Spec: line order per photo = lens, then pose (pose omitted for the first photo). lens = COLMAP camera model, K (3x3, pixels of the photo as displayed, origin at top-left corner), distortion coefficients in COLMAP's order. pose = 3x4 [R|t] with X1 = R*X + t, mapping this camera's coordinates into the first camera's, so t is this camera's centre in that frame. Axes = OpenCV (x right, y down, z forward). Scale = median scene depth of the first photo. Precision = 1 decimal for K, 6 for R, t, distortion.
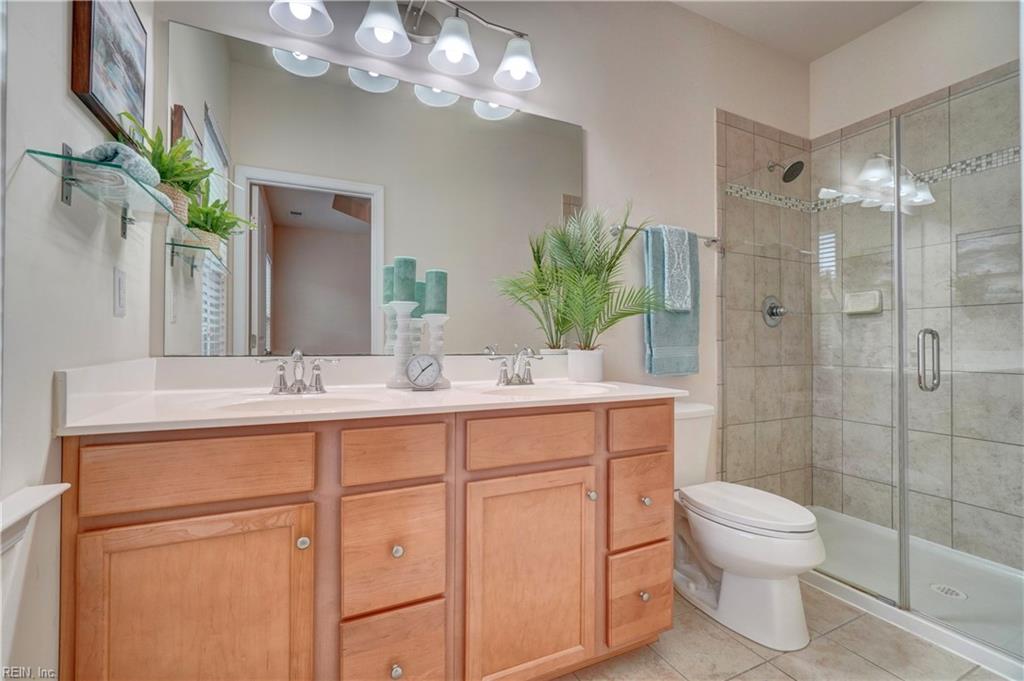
lens RADIAL K [[442.0, 0, 505.8], [0, 442.0, 338.9], [0, 0, 1]] dist [-0.013003, 0.007368]
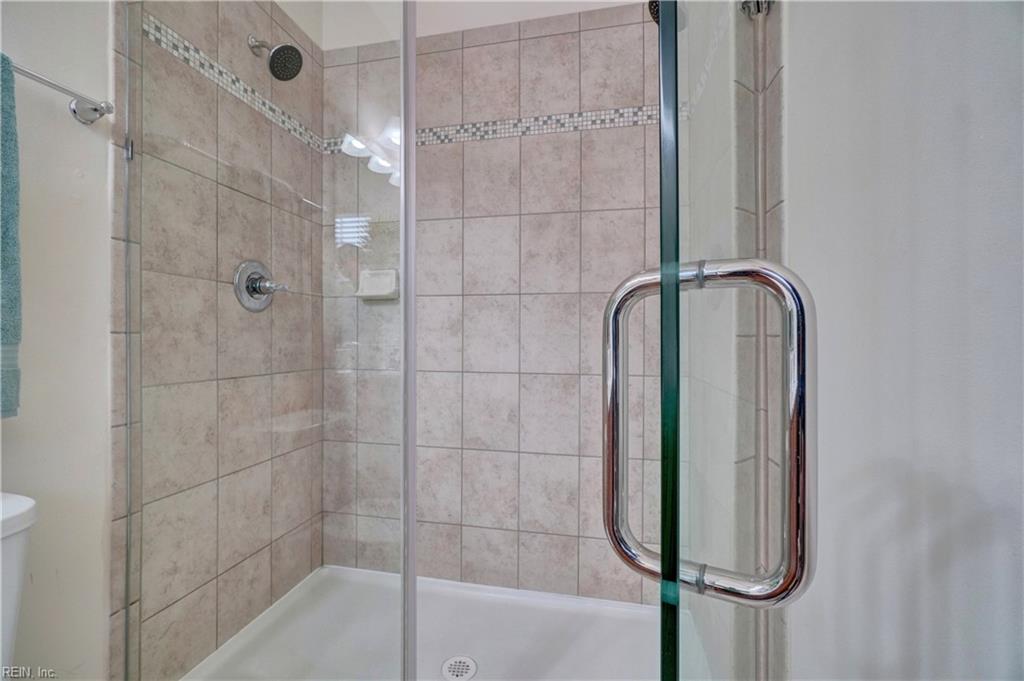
lens RADIAL K [[442.0, 0, 505.8], [0, 442.0, 338.9], [0, 0, 1]] dist [-0.013003, 0.007368]
pose [[0.616910, -0.000042, 0.787034, 0.350982], [-0.008121, 0.999946, 0.006419, 0.003837], [-0.786992, -0.010351, 0.616877, 0.363139]]
